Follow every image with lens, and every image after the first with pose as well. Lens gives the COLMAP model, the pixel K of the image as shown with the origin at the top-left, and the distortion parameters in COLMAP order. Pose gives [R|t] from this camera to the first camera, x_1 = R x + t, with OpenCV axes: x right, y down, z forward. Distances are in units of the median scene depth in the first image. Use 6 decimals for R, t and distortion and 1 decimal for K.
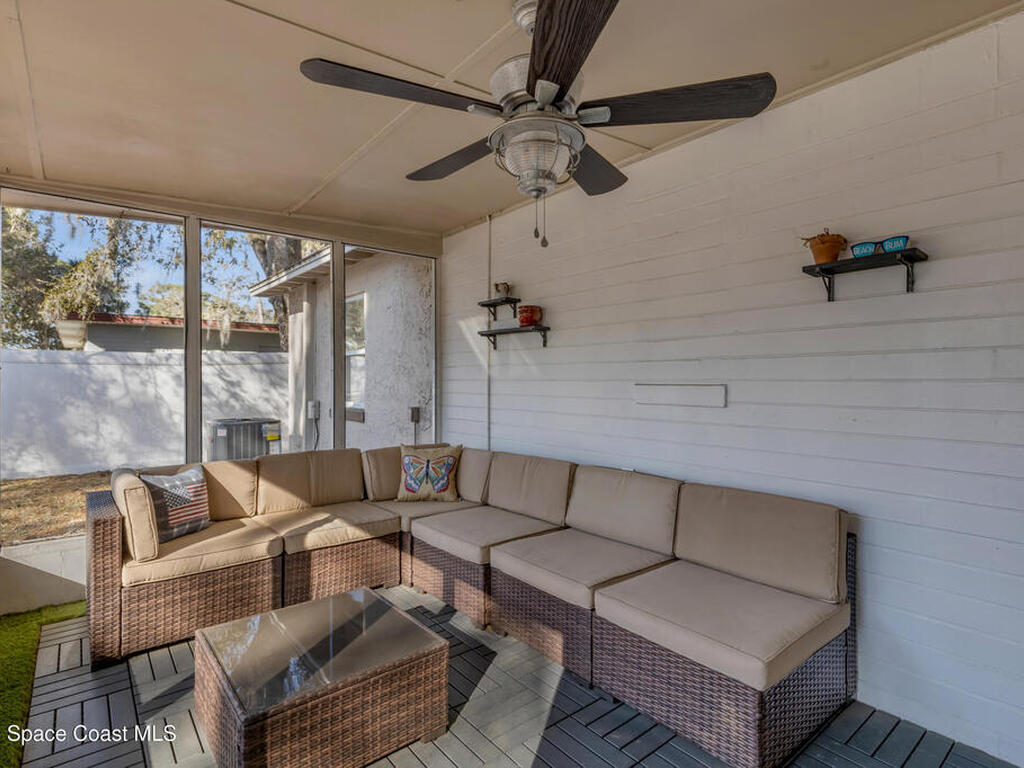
lens RADIAL K [[526.4, 0, 512.0], [0, 526.4, 384.0], [0, 0, 1]] dist [0.002683, 0.000305]
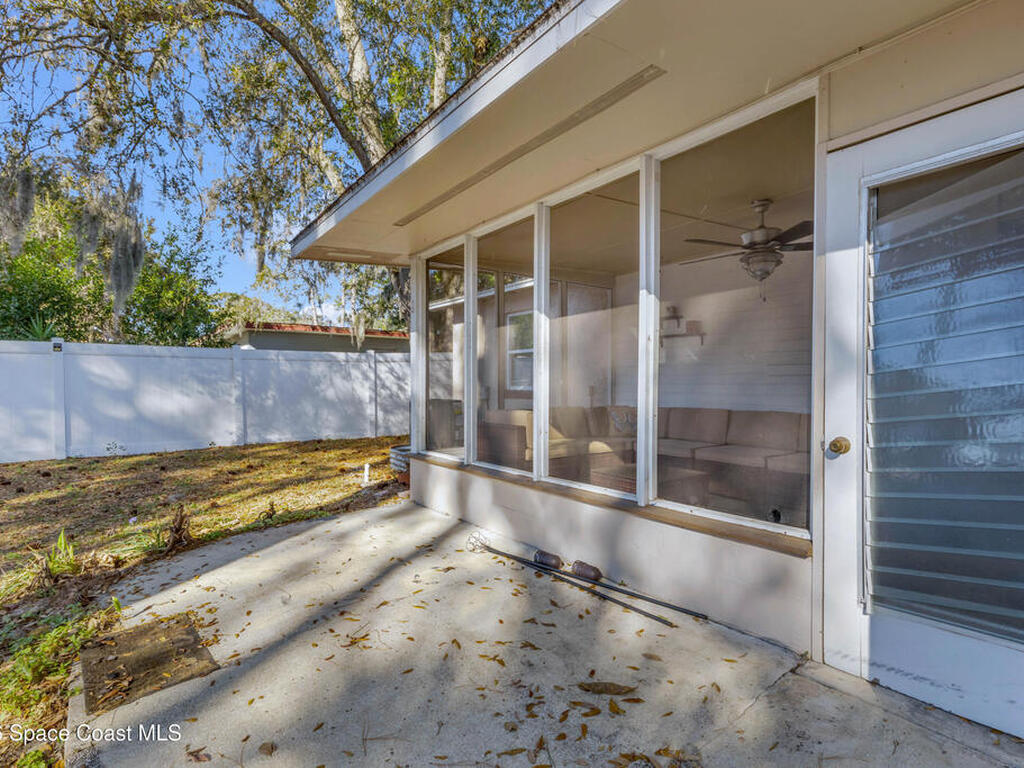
lens RADIAL K [[526.4, 0, 512.0], [0, 526.4, 384.0], [0, 0, 1]] dist [0.002683, 0.000305]
pose [[0.997956, -0.006312, -0.063594, -0.194607], [0.006025, 0.999971, -0.004696, 0.025431], [0.063621, 0.004304, 0.997965, -0.316145]]
